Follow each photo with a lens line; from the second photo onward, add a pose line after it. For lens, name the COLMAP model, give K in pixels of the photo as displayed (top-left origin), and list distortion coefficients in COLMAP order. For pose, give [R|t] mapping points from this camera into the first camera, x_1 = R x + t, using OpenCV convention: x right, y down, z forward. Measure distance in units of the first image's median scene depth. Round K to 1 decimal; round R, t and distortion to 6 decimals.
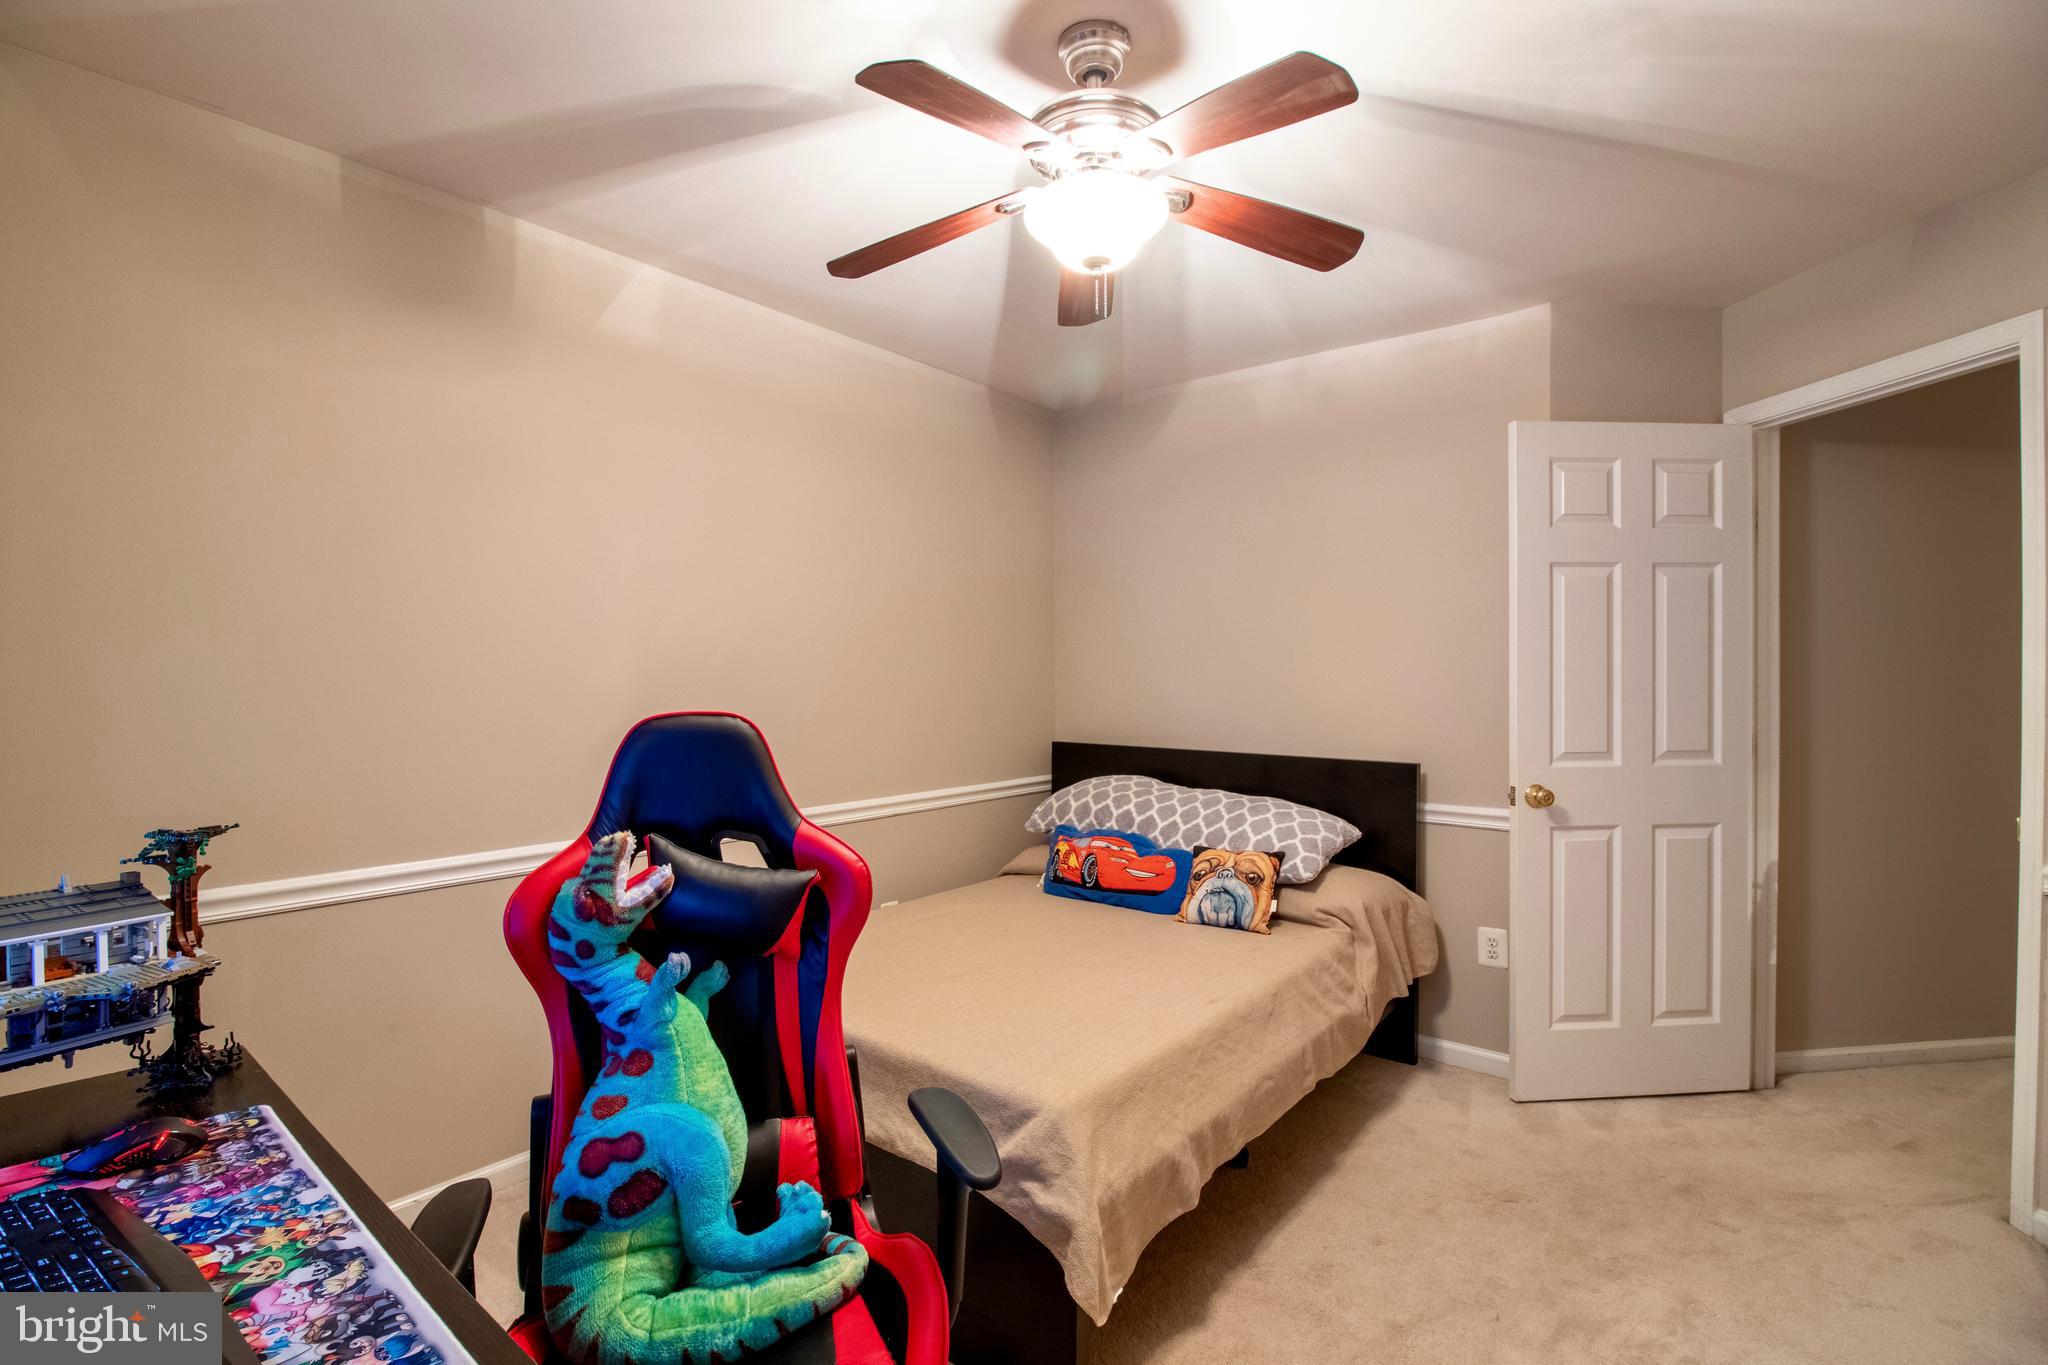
lens RADIAL K [[952.4, 0, 1020.8], [0, 952.4, 684.8], [0, 0, 1]] dist [-0.000628, -0.011728]
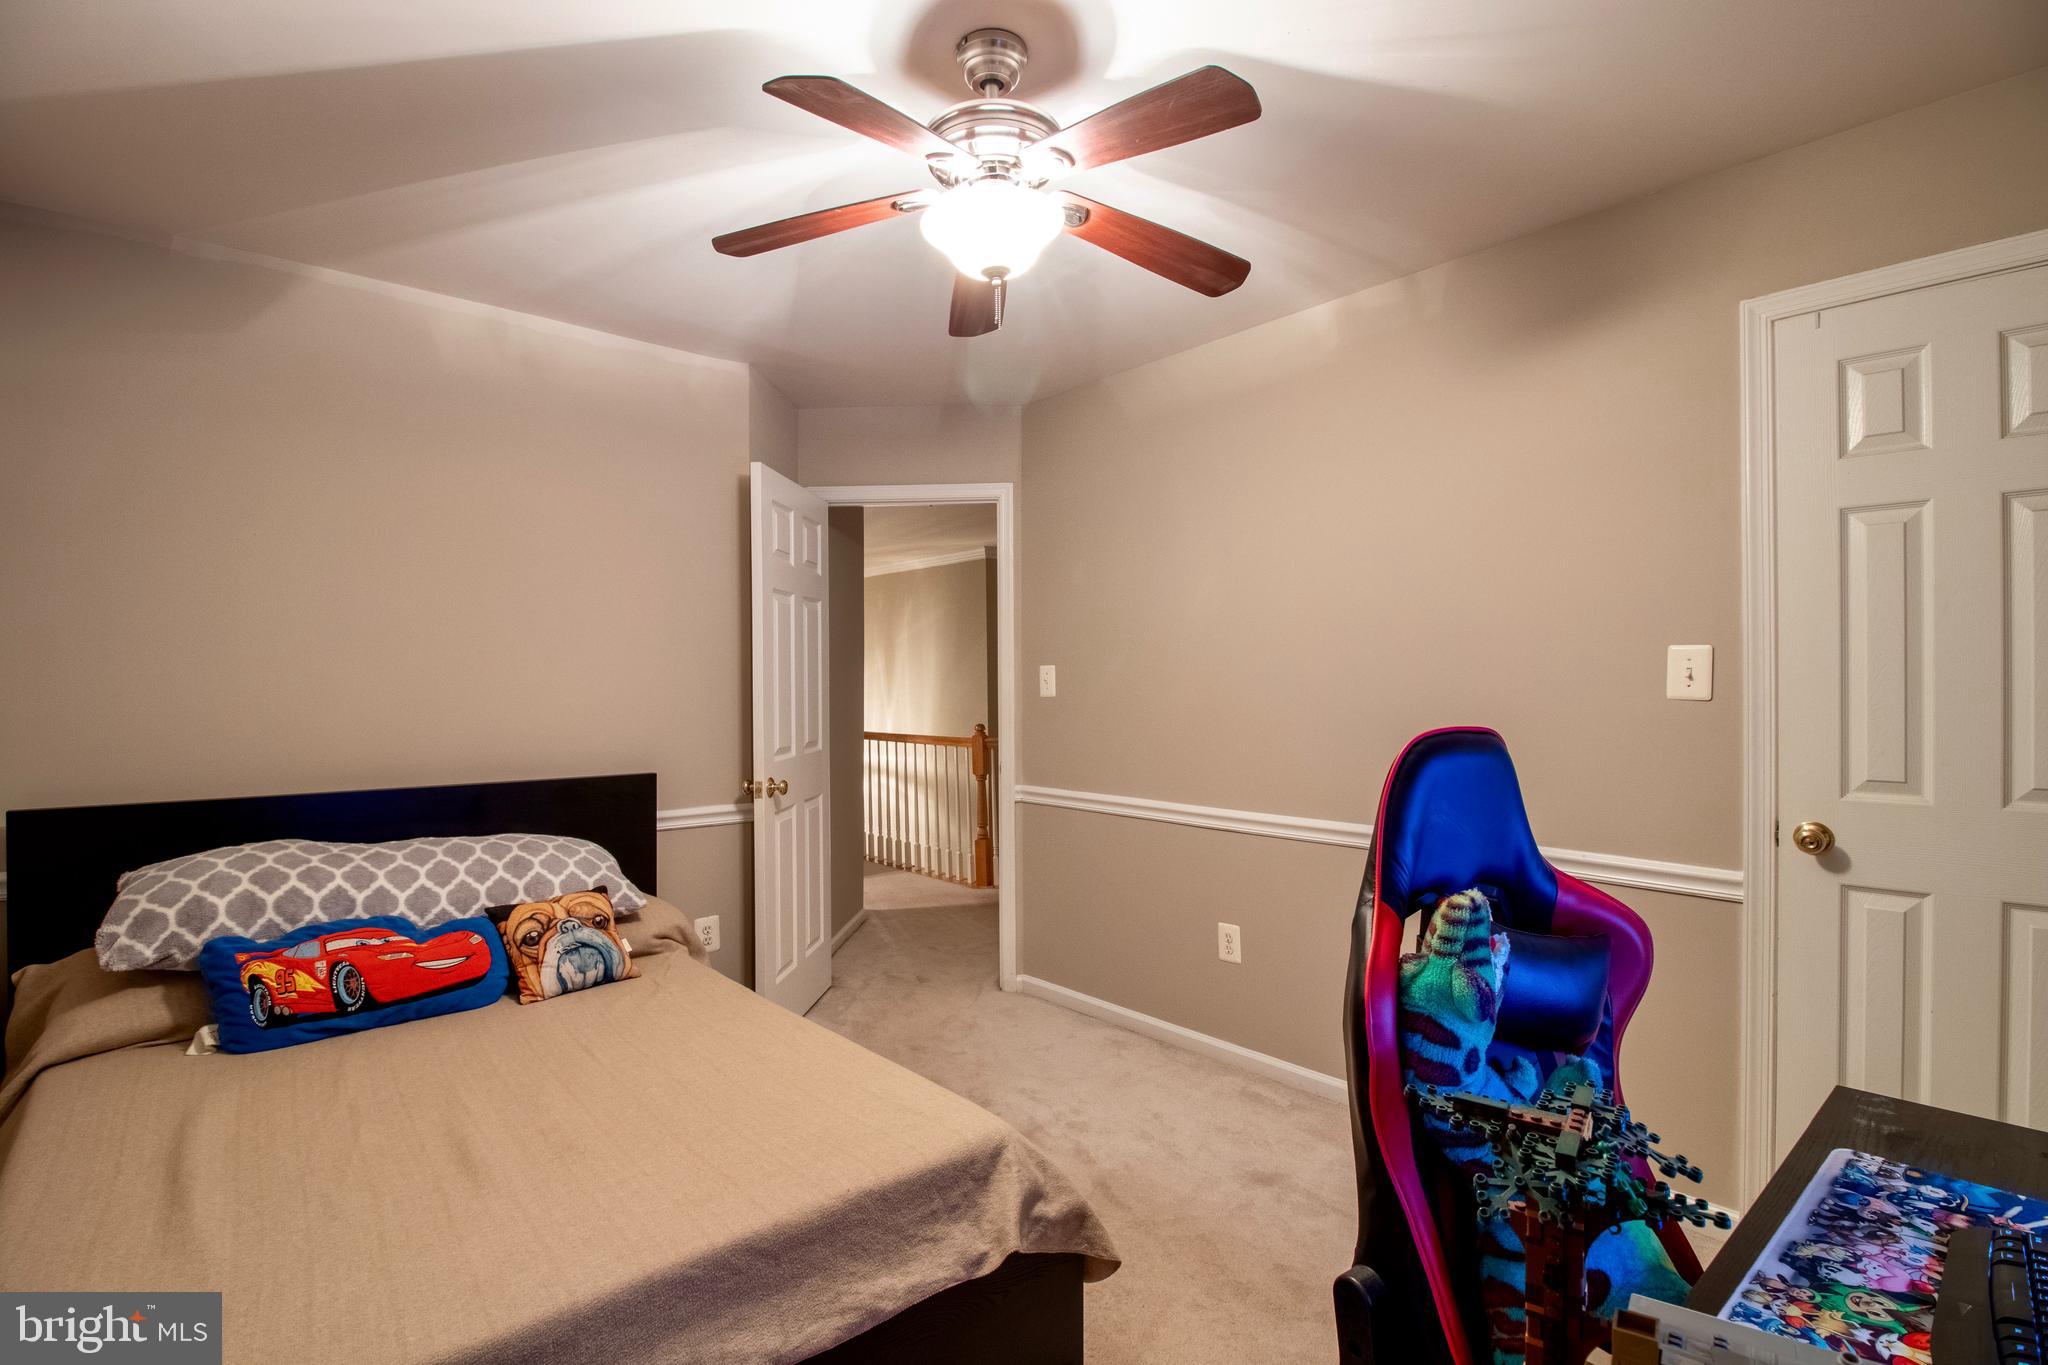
lens RADIAL K [[952.4, 0, 1020.8], [0, 952.4, 684.8], [0, 0, 1]] dist [-0.000628, -0.011728]
pose [[0.169558, -0.001924, 0.985518, -0.907427], [0.015671, 0.999877, -0.000744, -0.005695], [-0.985396, 0.015570, 0.169567, 0.810369]]
